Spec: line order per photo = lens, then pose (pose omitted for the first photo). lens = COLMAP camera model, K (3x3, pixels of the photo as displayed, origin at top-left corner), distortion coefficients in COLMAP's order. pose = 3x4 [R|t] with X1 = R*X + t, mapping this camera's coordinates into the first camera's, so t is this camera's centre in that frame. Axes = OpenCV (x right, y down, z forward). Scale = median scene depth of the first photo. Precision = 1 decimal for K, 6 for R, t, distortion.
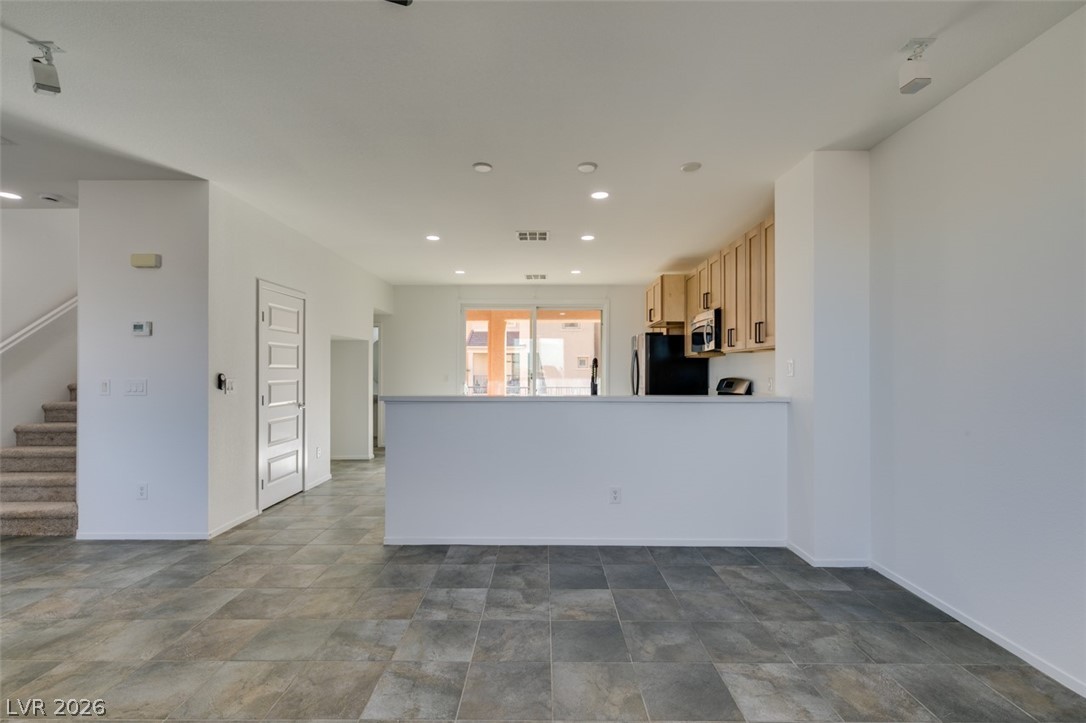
lens RADIAL K [[484.8, 0, 541.4], [0, 484.8, 366.3], [0, 0, 1]] dist [0.003657, -0.001606]
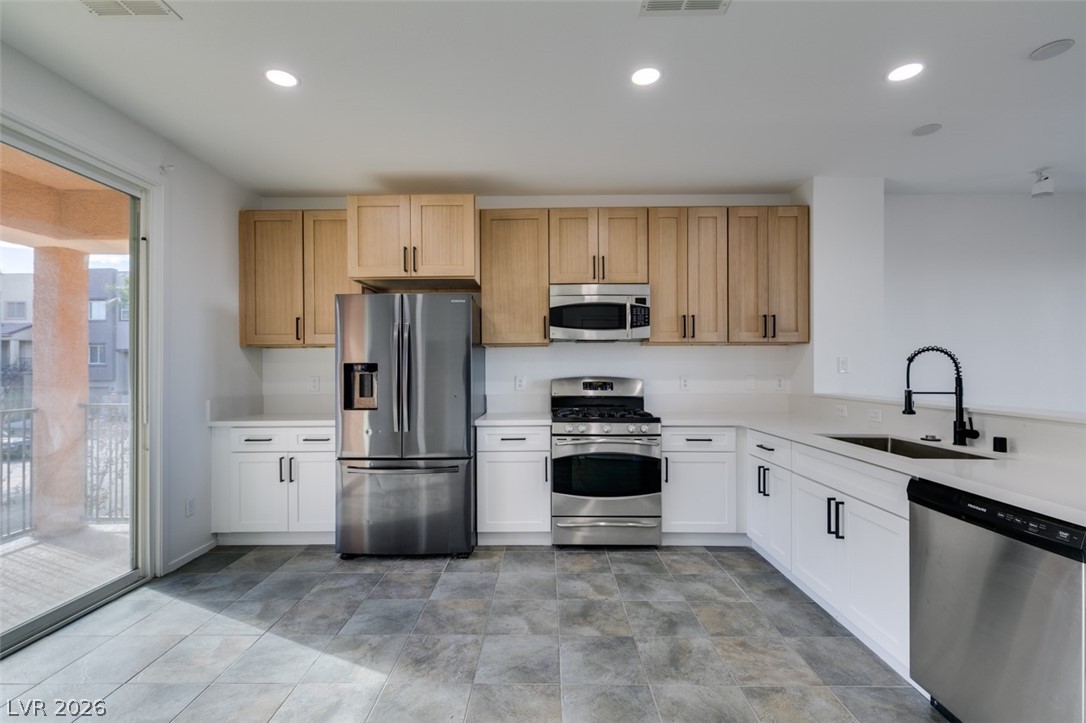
lens RADIAL K [[484.8, 0, 541.4], [0, 484.8, 366.3], [0, 0, 1]] dist [0.003657, -0.001606]
pose [[0.009348, 0.002114, 0.999954, -0.747561], [-0.008349, 0.999963, -0.002036, 0.017529], [-0.999921, -0.008329, 0.009366, 2.244250]]
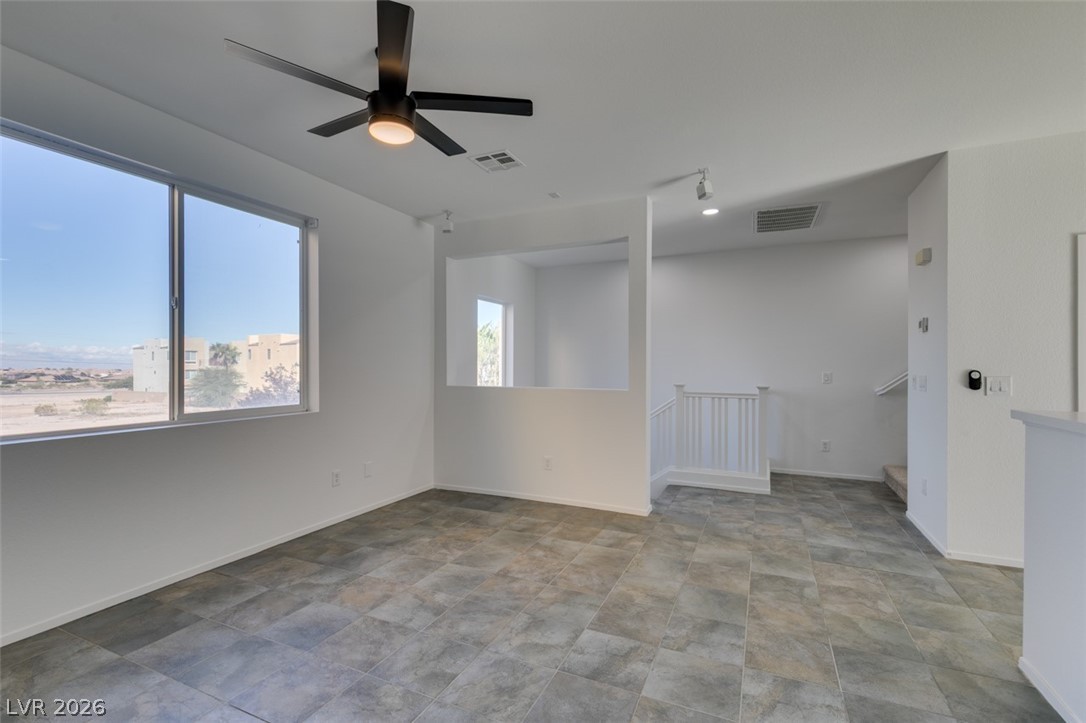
lens RADIAL K [[484.8, 0, 541.4], [0, 484.8, 366.3], [0, 0, 1]] dist [0.003657, -0.001606]
pose [[-0.417326, 0.000323, -0.908757, 0.612299], [0.006603, 0.999975, -0.002676, 0.007585], [0.908733, -0.007117, -0.417318, 1.004941]]
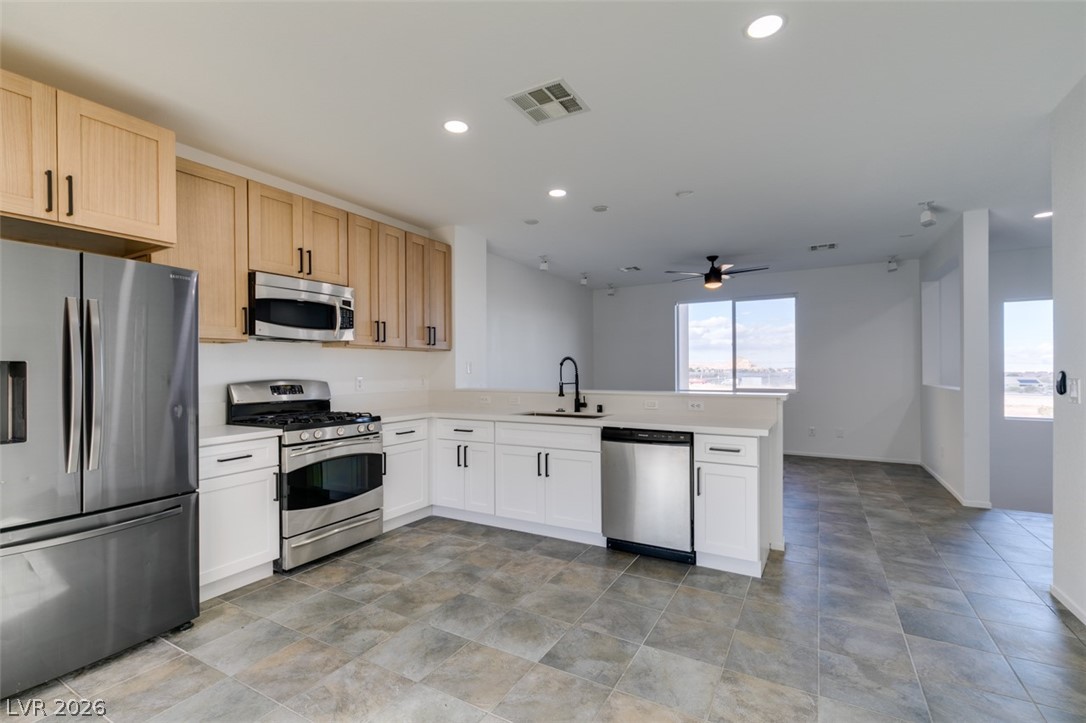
lens RADIAL K [[484.8, 0, 541.4], [0, 484.8, 366.3], [0, 0, 1]] dist [0.003657, -0.001606]
pose [[-0.870105, 0.005126, 0.492840, -0.532765], [-0.002342, 0.999892, -0.014534, 0.026619], [-0.492861, -0.013801, -0.869999, 2.939970]]
